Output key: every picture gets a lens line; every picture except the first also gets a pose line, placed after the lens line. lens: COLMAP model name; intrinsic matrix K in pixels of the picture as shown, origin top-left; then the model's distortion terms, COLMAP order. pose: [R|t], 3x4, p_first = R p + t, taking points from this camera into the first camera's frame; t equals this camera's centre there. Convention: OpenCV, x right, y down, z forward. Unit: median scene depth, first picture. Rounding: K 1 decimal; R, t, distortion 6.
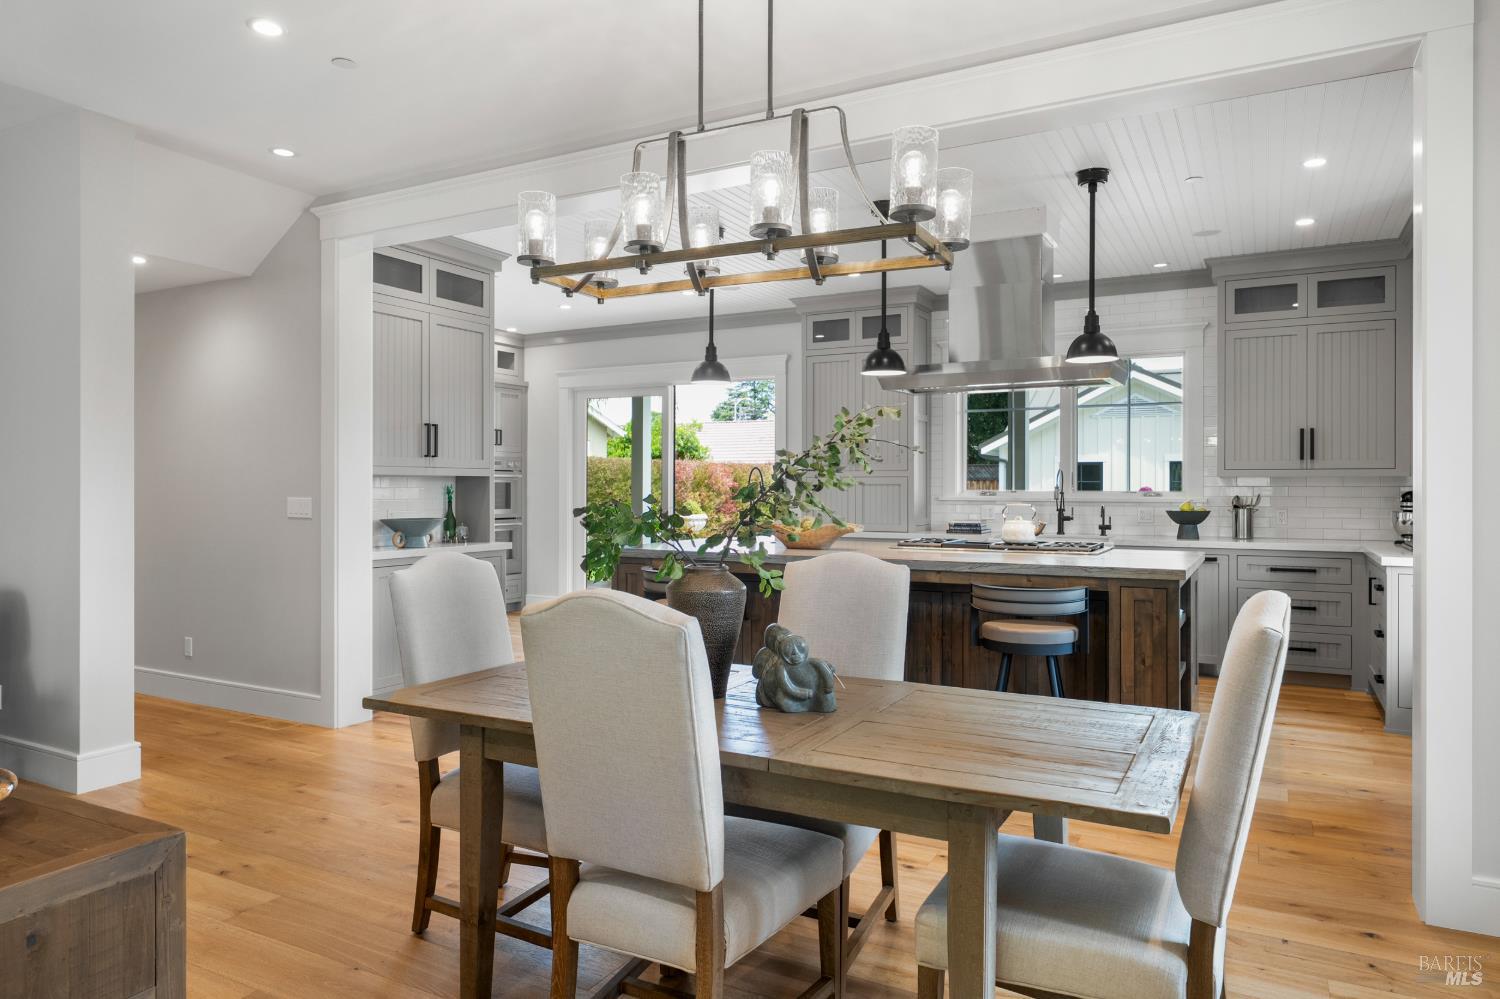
lens RADIAL K [[937.4, 0, 750.0], [0, 937.4, 499.5], [0, 0, 1]] dist [-0.000531, -0.000099]
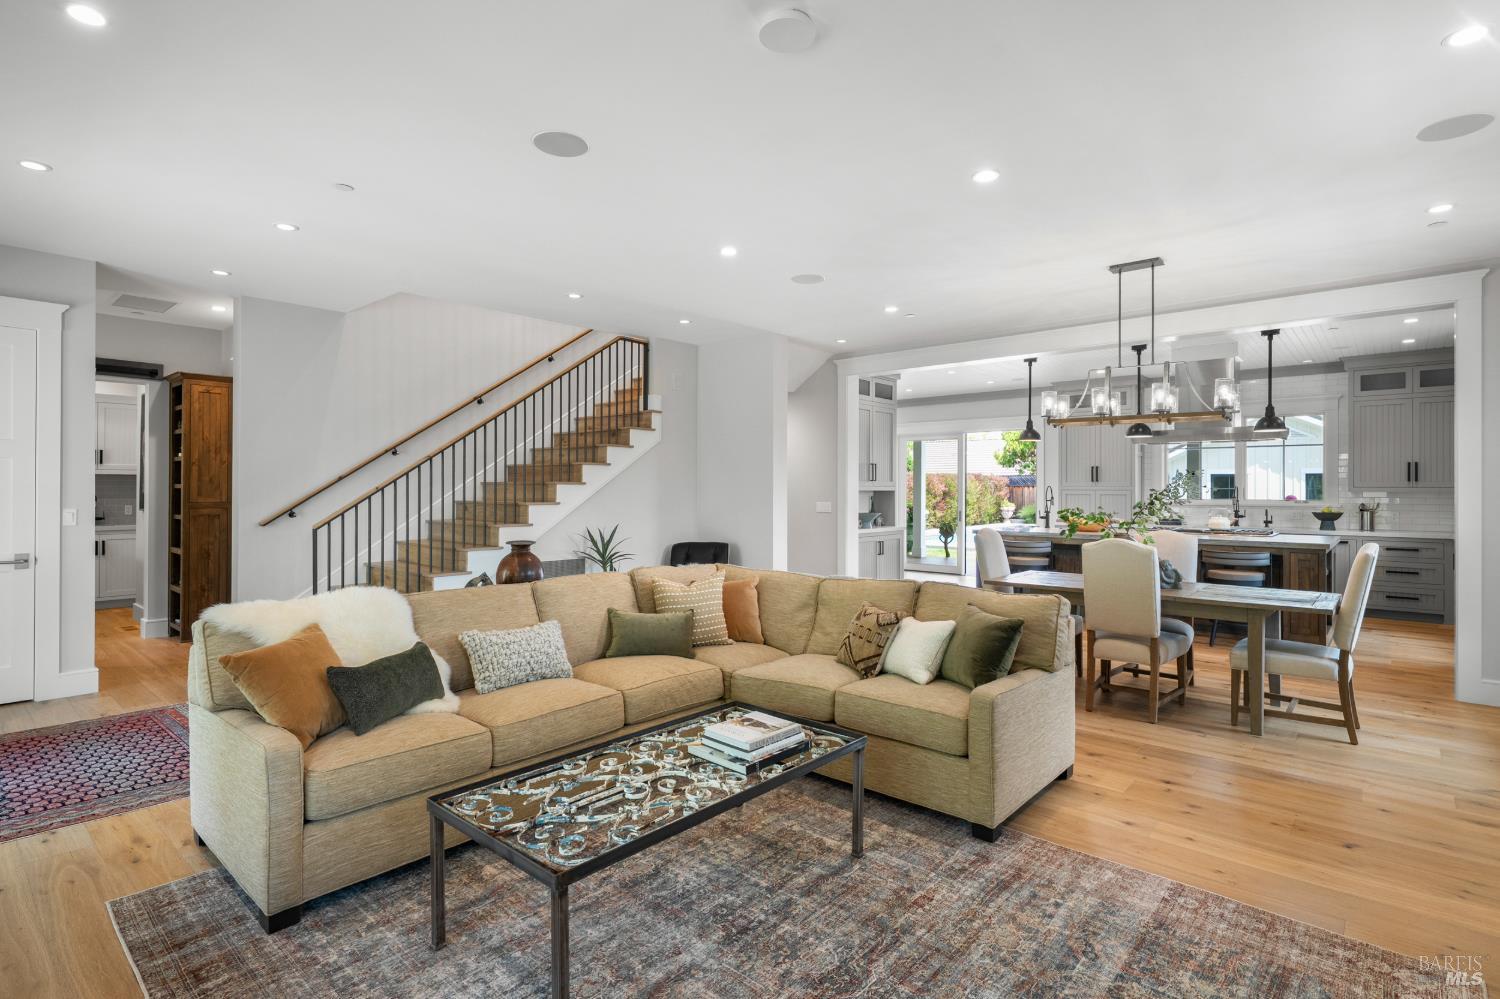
lens RADIAL K [[725.6, 0, 751.2], [0, 725.6, 491.3], [0, 0, 1]] dist [-0.000454, -0.000183]
pose [[0.974733, 0.002213, -0.223363, -0.246007], [-0.004262, 0.999953, -0.008689, -0.010338], [0.223333, 0.009422, 0.974697, -0.489742]]
